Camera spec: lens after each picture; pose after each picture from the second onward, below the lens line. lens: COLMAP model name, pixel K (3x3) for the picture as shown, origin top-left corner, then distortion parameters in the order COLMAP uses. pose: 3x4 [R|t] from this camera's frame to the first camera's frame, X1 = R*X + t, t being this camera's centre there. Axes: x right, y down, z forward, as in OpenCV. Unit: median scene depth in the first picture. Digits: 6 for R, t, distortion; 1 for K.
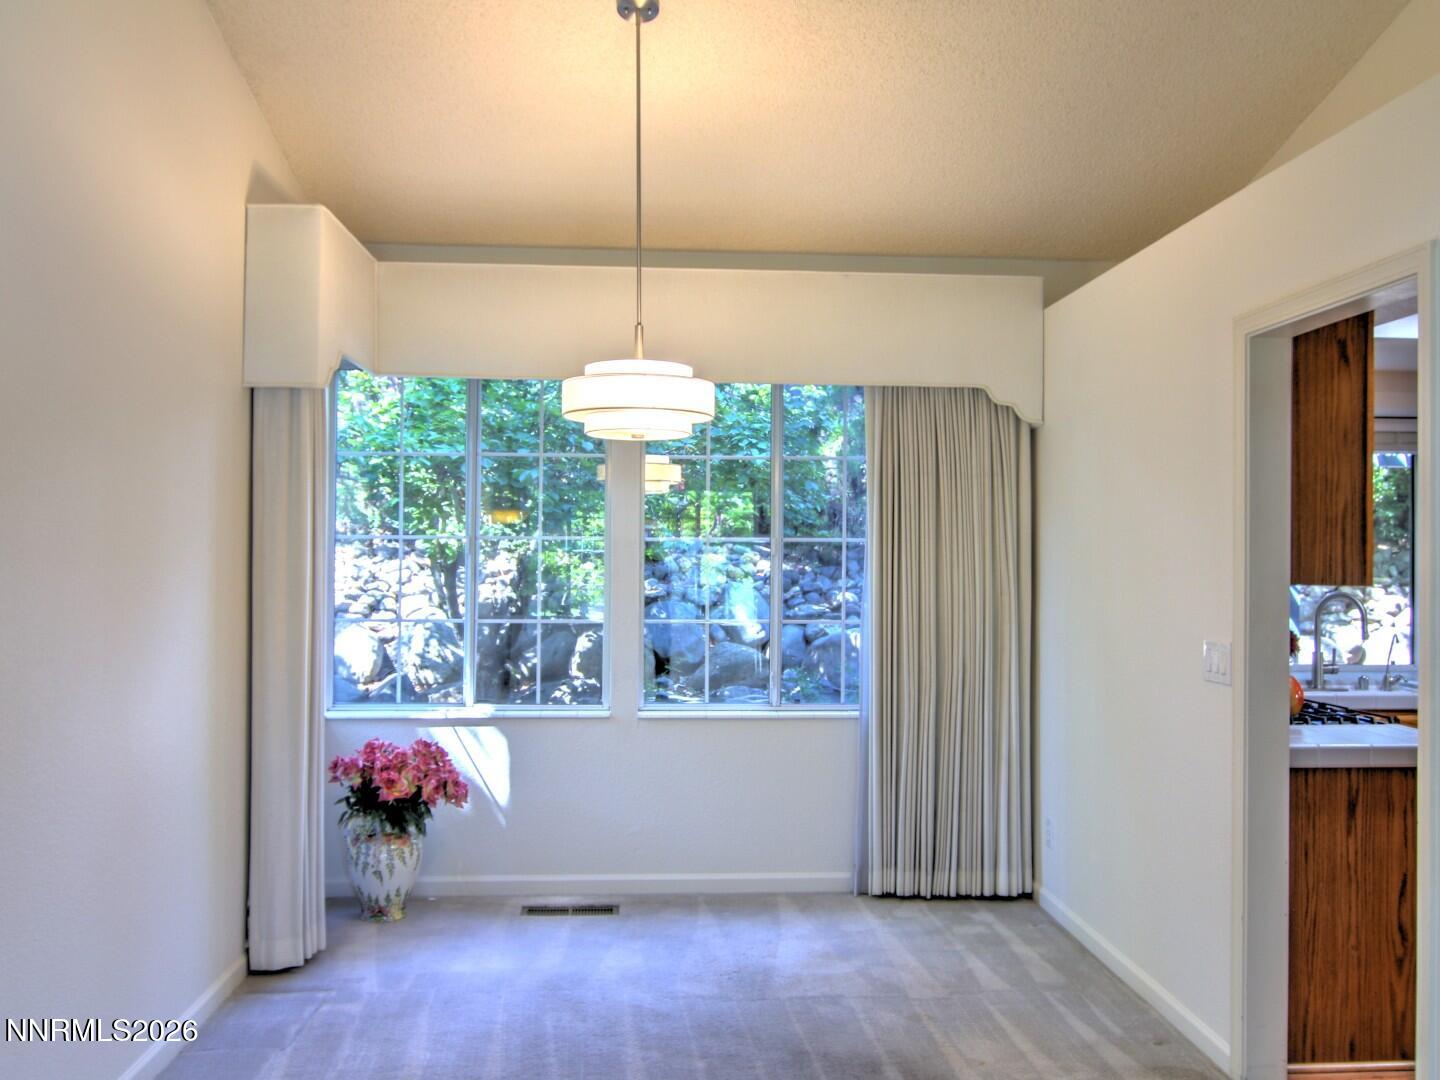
lens RADIAL K [[1237.5, 0, 720.0], [0, 1237.5, 540.0], [0, 0, 1]] dist [0.040831, 0.000886]
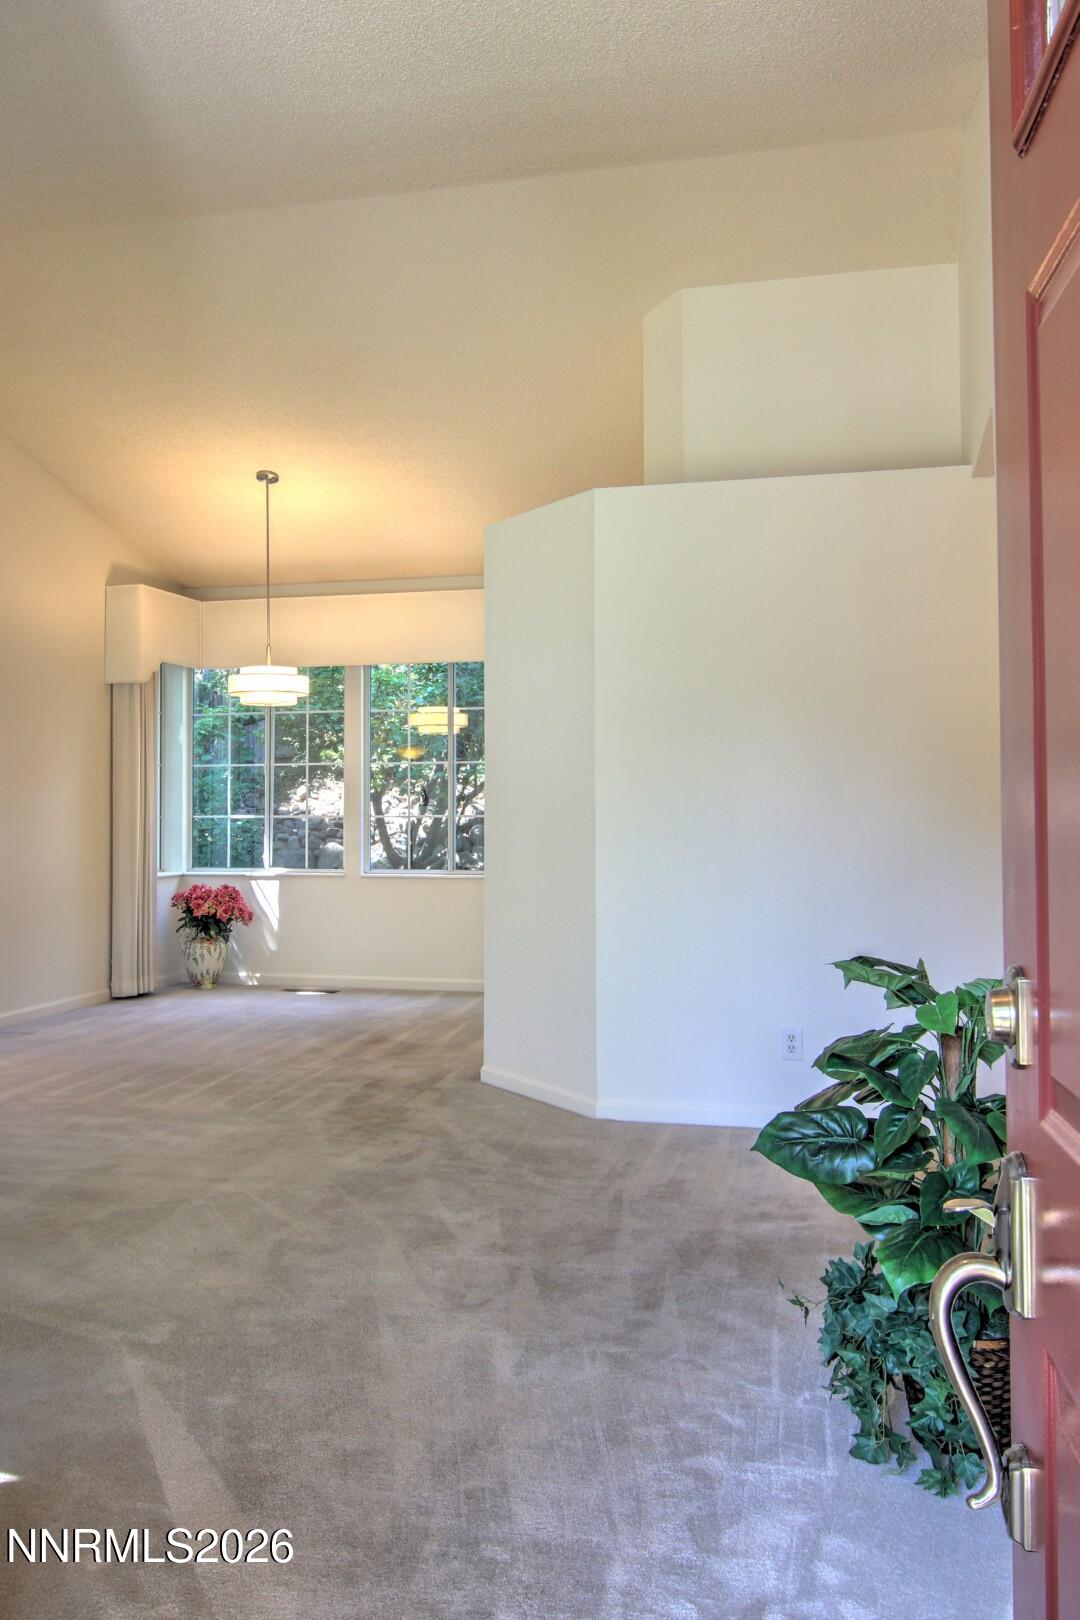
lens RADIAL K [[1286.9, 0, 407.7], [0, 1286.9, 746.1], [0, 0, 1]] dist [0.003638, 0.001268]
pose [[0.944900, -0.019033, -0.326804, 0.588028], [0.011984, 0.999650, -0.023568, 0.018569], [0.327139, 0.018353, 0.944798, -0.587671]]
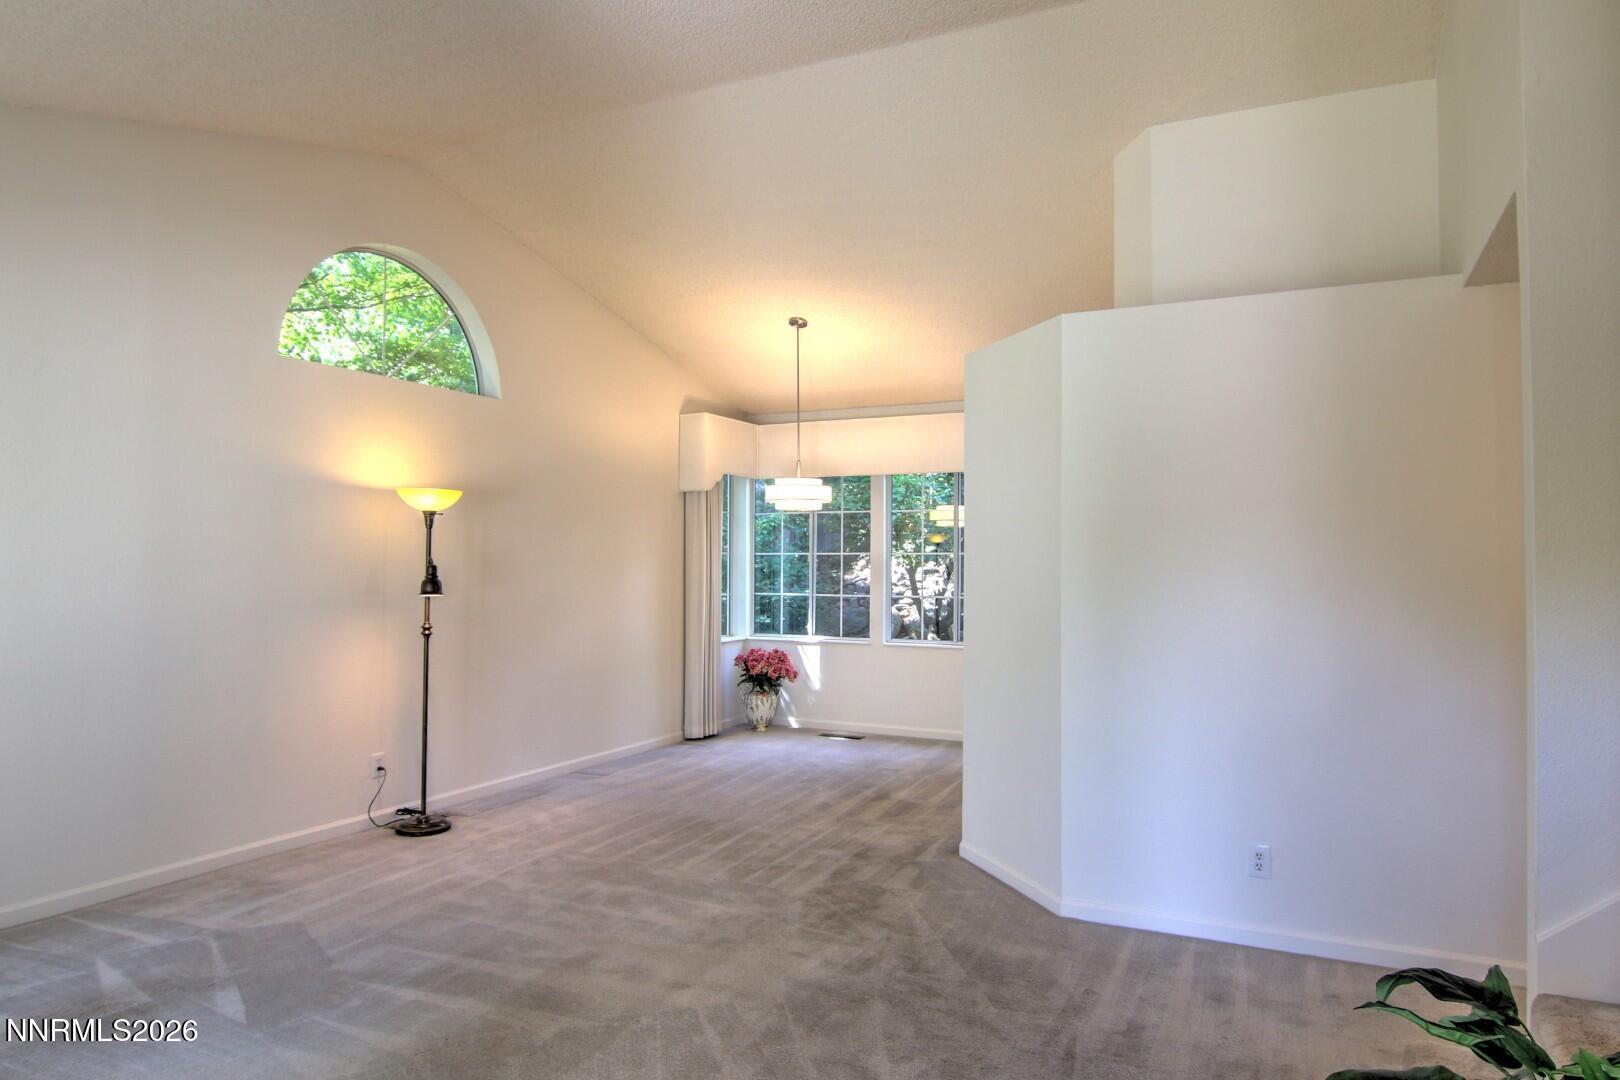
lens RADIAL K [[922.7, 0, 810.0], [0, 922.7, 540.0], [0, 0, 1]] dist [-0.005102, -0.001301]
pose [[0.885301, -0.012400, -0.464854, 0.569314], [0.009129, 0.999915, -0.009287, -0.010960], [0.464930, 0.003978, 0.885339, -0.383618]]
